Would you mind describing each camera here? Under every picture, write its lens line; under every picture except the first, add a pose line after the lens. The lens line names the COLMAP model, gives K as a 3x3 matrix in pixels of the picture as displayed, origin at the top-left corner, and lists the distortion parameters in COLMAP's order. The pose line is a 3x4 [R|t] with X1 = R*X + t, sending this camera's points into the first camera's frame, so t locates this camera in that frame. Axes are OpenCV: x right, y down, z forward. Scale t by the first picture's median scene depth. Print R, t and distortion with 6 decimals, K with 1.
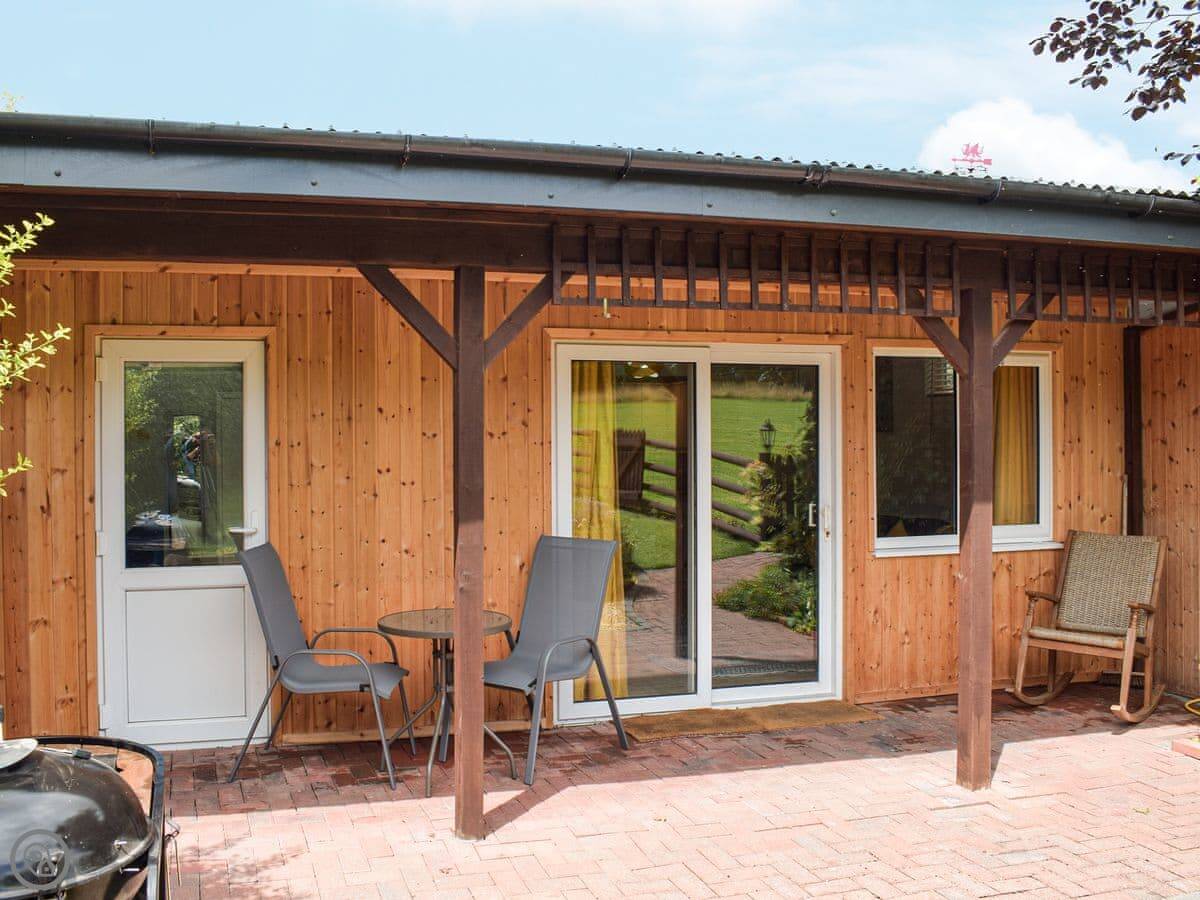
lens RADIAL K [[1183.2, 0, 600.0], [0, 1183.2, 426.8], [0, 0, 1]] dist [-0.086303, -0.001658]
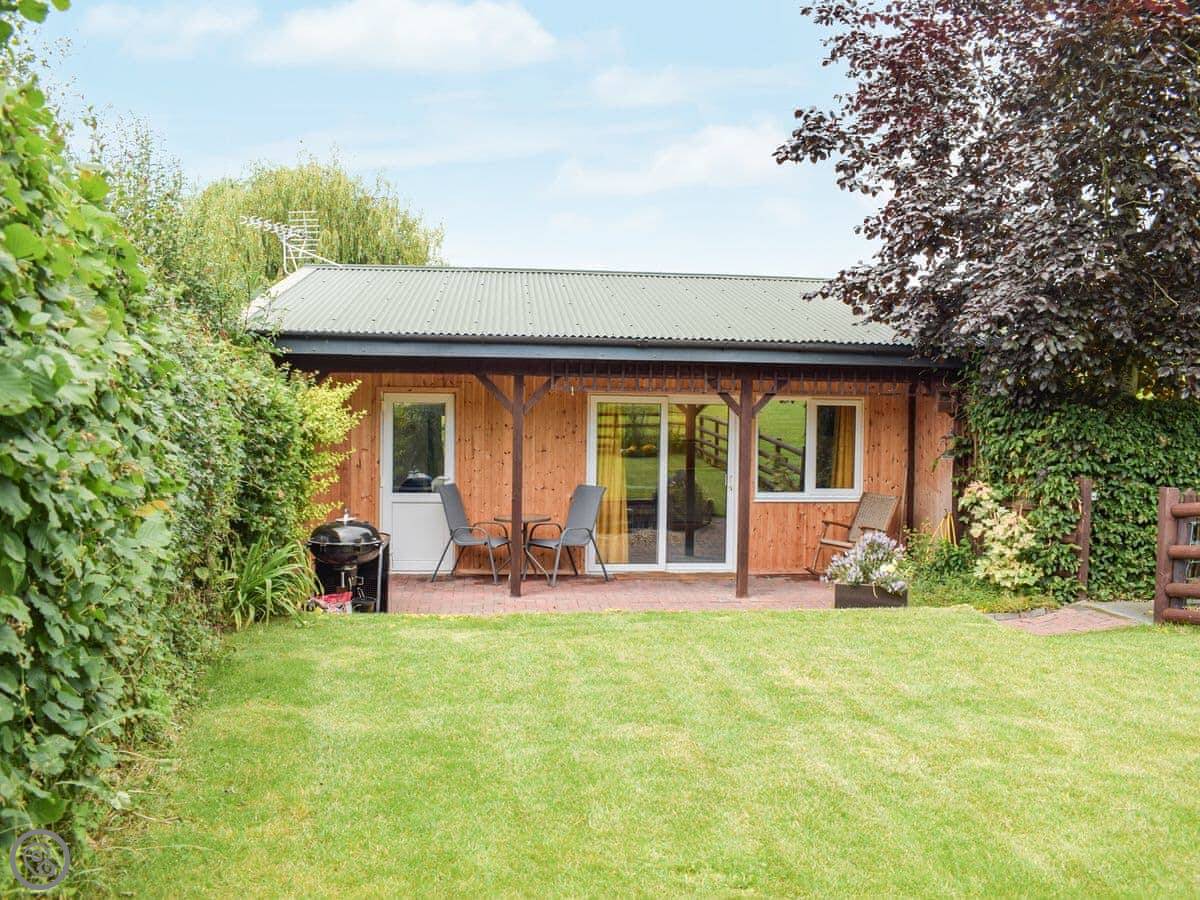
lens RADIAL K [[1059.0, 0, 600.3], [0, 1059.0, 454.9], [0, 0, 1]] dist [-0.005315, -0.005983]
pose [[0.974205, 0.025198, -0.224253, 0.424311], [-0.013413, 0.998455, 0.053923, -0.066933], [0.225265, -0.049524, 0.973038, -0.872545]]
